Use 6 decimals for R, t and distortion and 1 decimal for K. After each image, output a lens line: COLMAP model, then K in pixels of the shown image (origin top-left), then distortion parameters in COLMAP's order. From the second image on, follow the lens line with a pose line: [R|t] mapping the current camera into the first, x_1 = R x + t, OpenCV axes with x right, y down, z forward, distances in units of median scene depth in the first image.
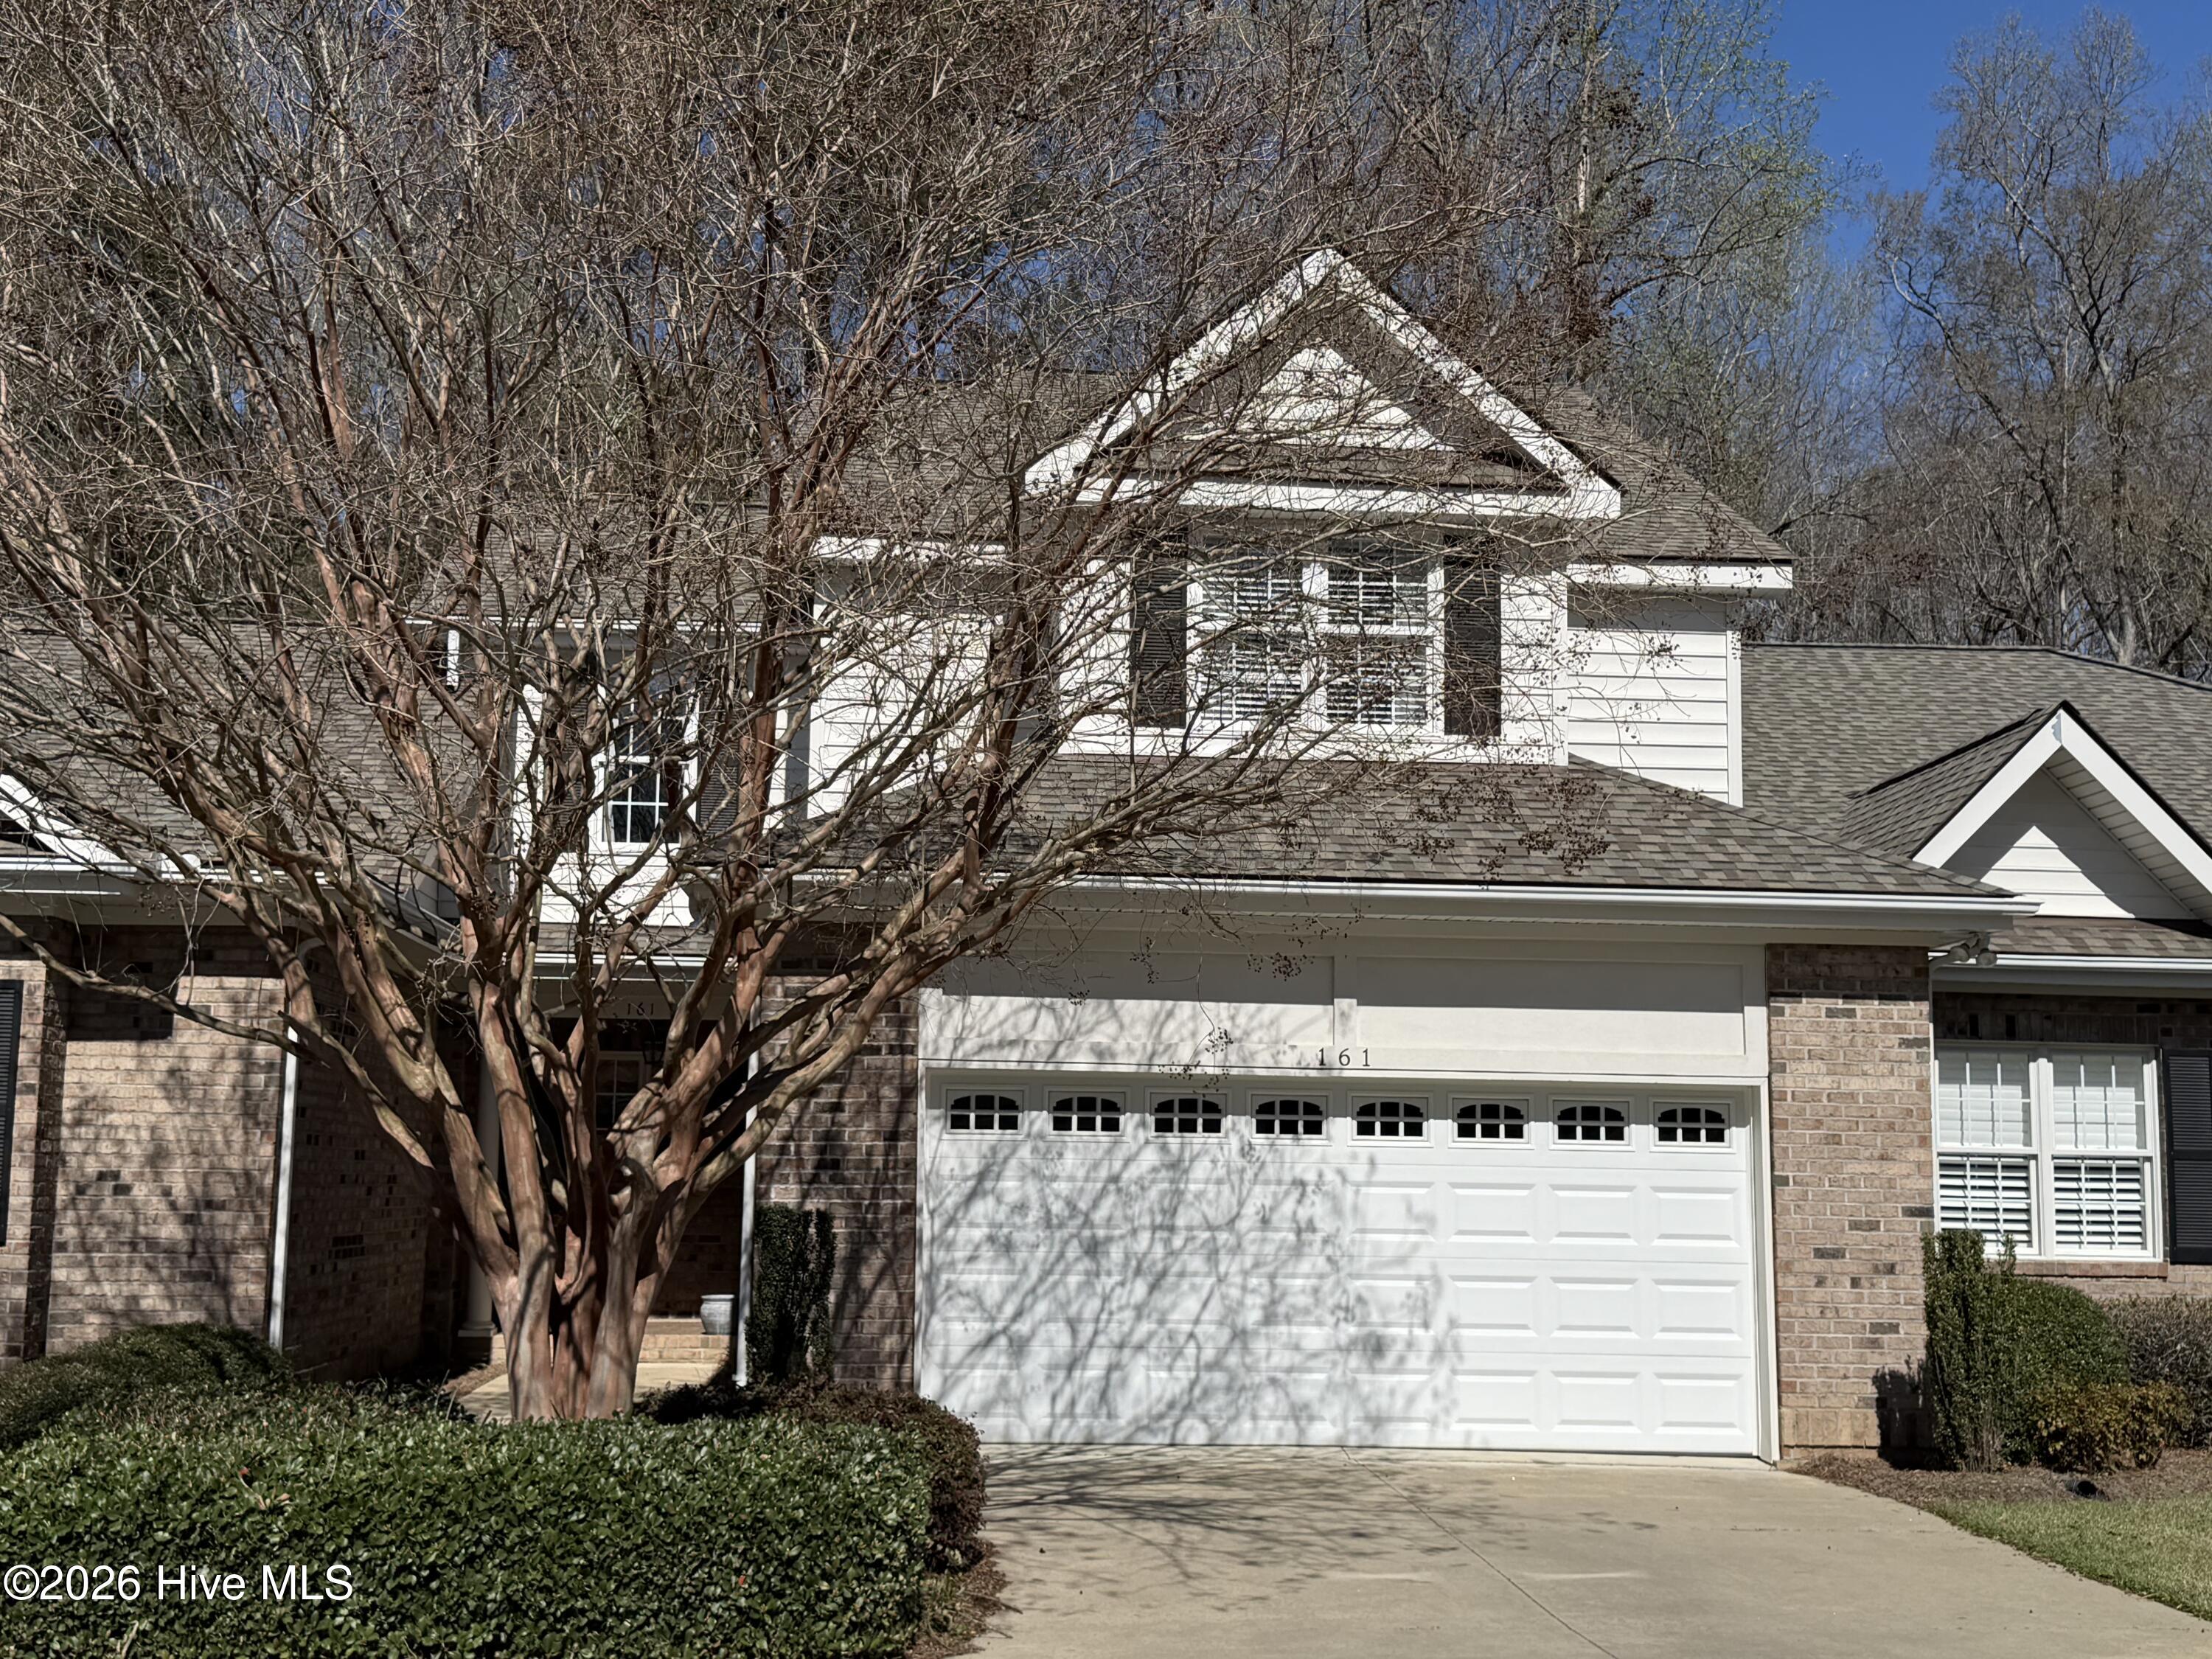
lens RADIAL K [[2752.3, 0, 1102.3], [0, 2752.3, 839.6], [0, 0, 1]] dist [0.202662, -0.541851]
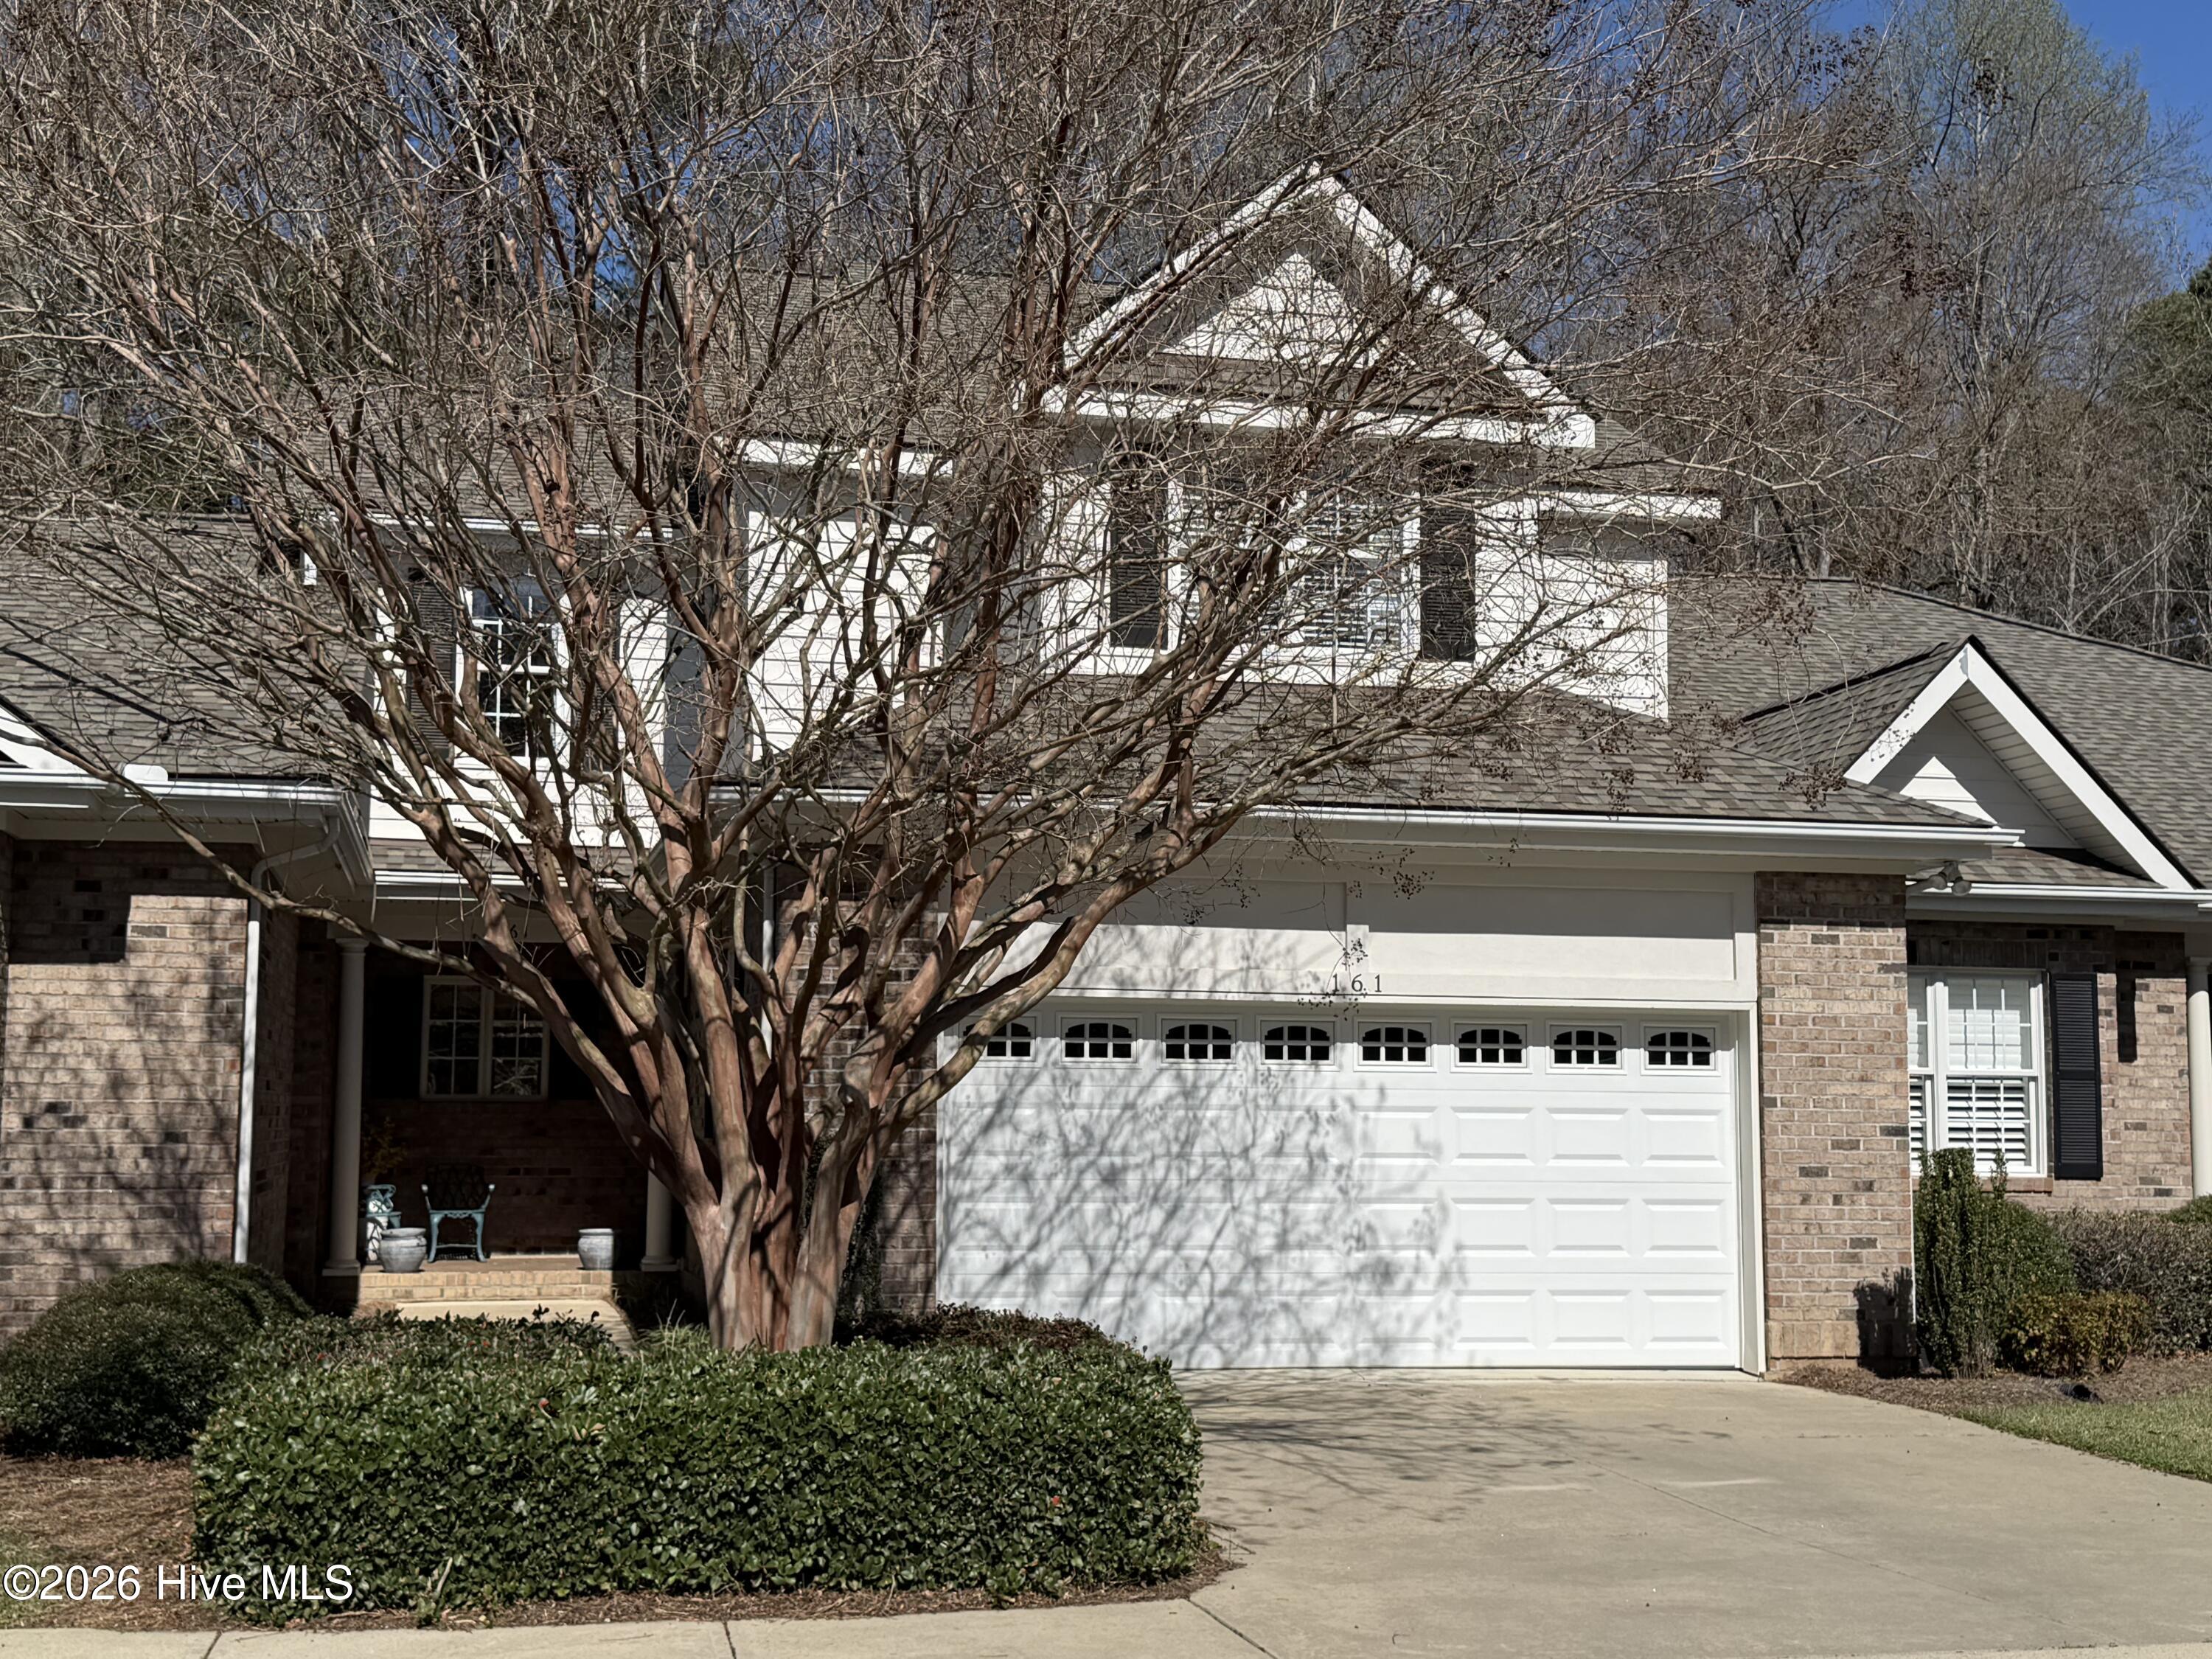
lens RADIAL K [[2935.6, 0, 1105.6], [0, 2935.6, 826.5], [0, 0, 1]] dist [0.100281, -0.092759]
pose [[0.987251, 0.009245, 0.158906, -0.172002], [-0.013633, 0.999555, 0.026544, -0.004767], [-0.158589, -0.028372, 0.986937, -0.032761]]
